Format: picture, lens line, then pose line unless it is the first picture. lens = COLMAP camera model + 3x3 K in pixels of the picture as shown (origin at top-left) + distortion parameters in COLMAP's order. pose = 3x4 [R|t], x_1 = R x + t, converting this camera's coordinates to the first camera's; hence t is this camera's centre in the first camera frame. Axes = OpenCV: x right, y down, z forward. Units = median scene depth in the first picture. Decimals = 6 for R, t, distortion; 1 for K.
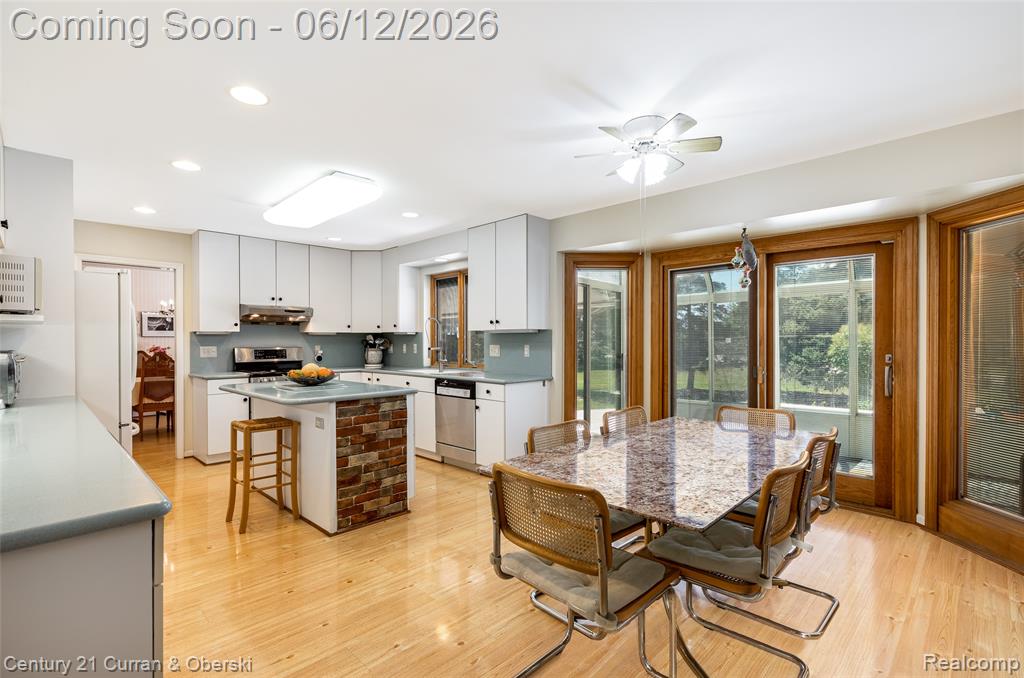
lens RADIAL K [[469.0, 0, 514.7], [0, 469.0, 338.8], [0, 0, 1]] dist [0.004063, 0.000759]
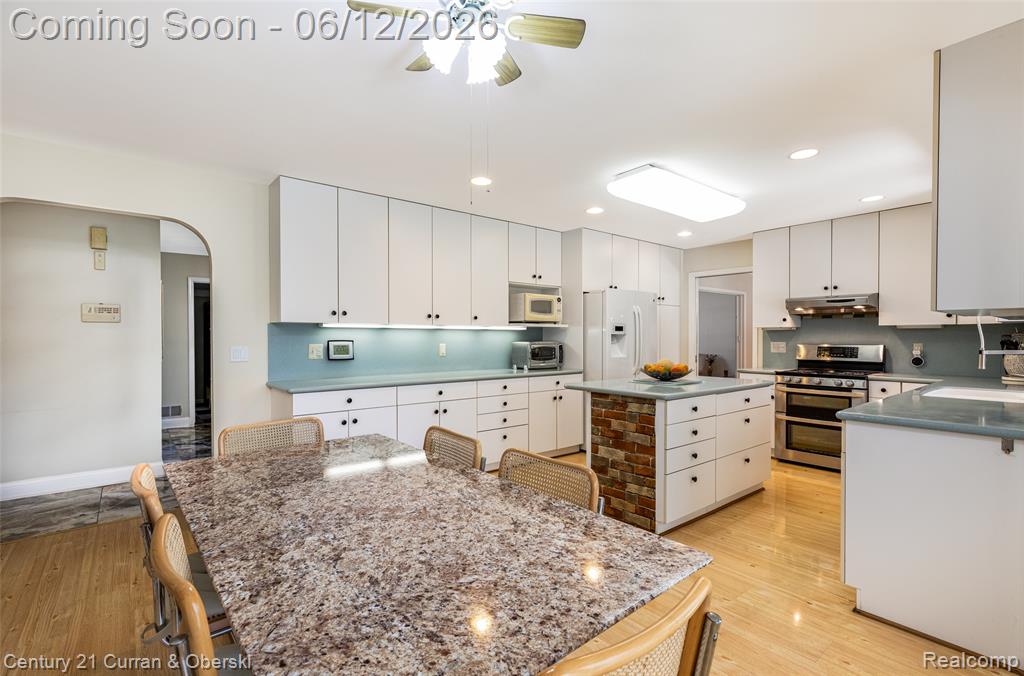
lens RADIAL K [[469.0, 0, 515.8], [0, 469.0, 344.4], [0, 0, 1]] dist [0.004063, 0.000759]
pose [[-0.089891, 0.017776, -0.995793, 0.409292], [0.001760, 0.999842, 0.017689, 0.002065], [0.995950, -0.000162, -0.089908, 0.521593]]
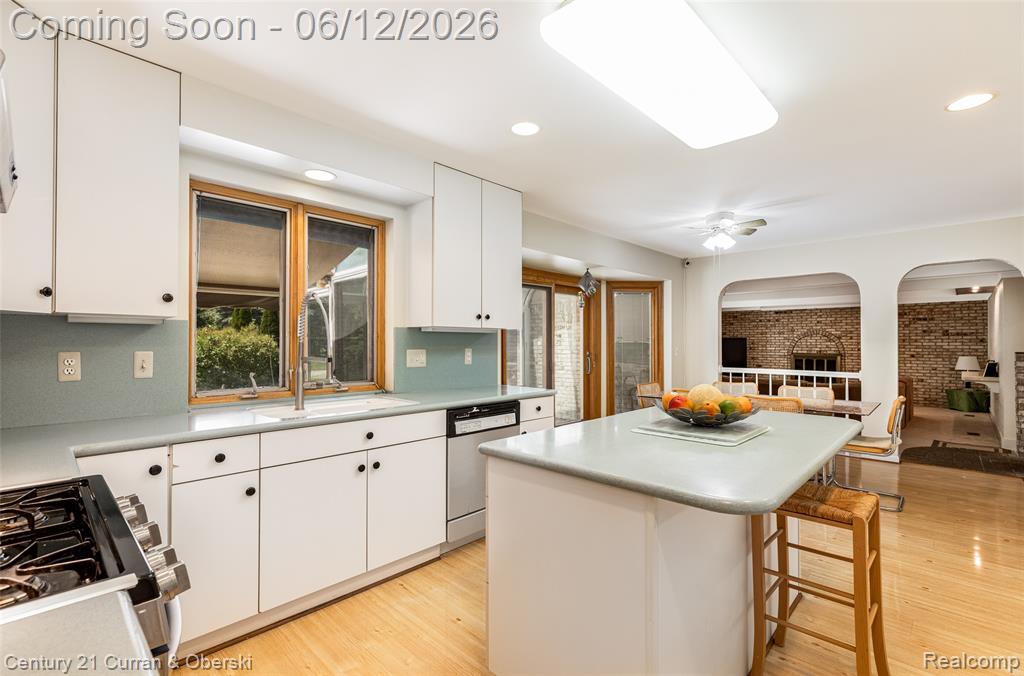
lens RADIAL K [[469.0, 0, 511.9], [0, 469.0, 338.9], [0, 0, 1]] dist [0.004063, 0.000759]
pose [[-0.012267, 0.008481, 0.999889, -0.668523], [-0.006637, 0.999941, -0.008563, 0.003104], [-0.999903, -0.006741, -0.012210, 0.840519]]
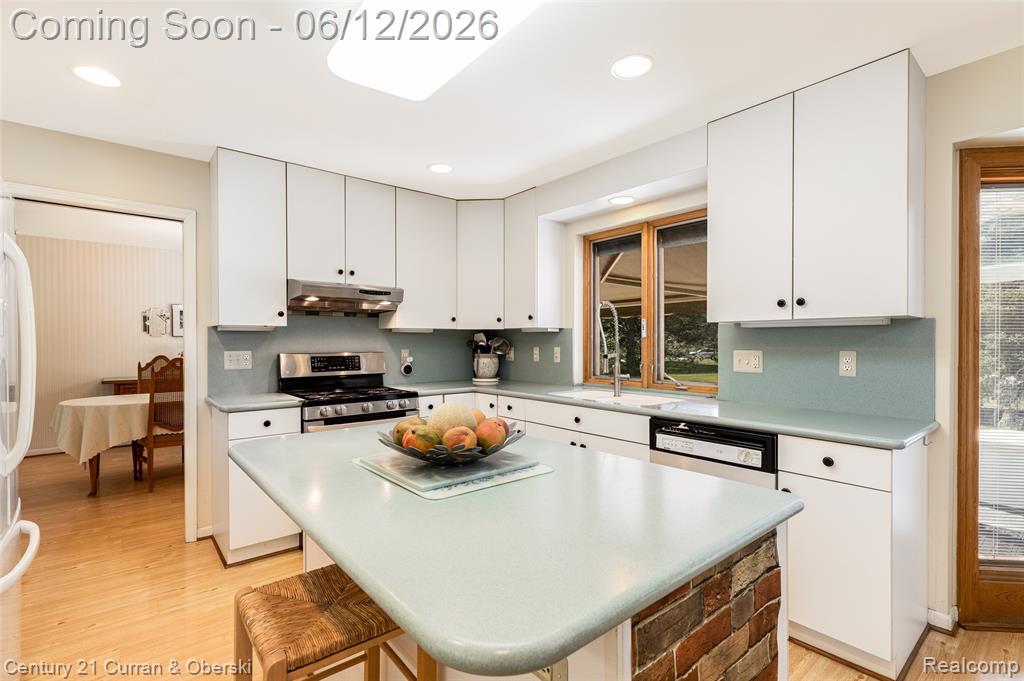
lens RADIAL K [[469.0, 0, 515.7], [0, 469.0, 341.3], [0, 0, 1]] dist [0.004063, 0.000759]
pose [[0.995271, 0.000776, -0.097131, -0.239043], [-0.000533, 0.999997, 0.002524, 0.001848], [0.097133, -0.002461, 0.995268, 0.435234]]
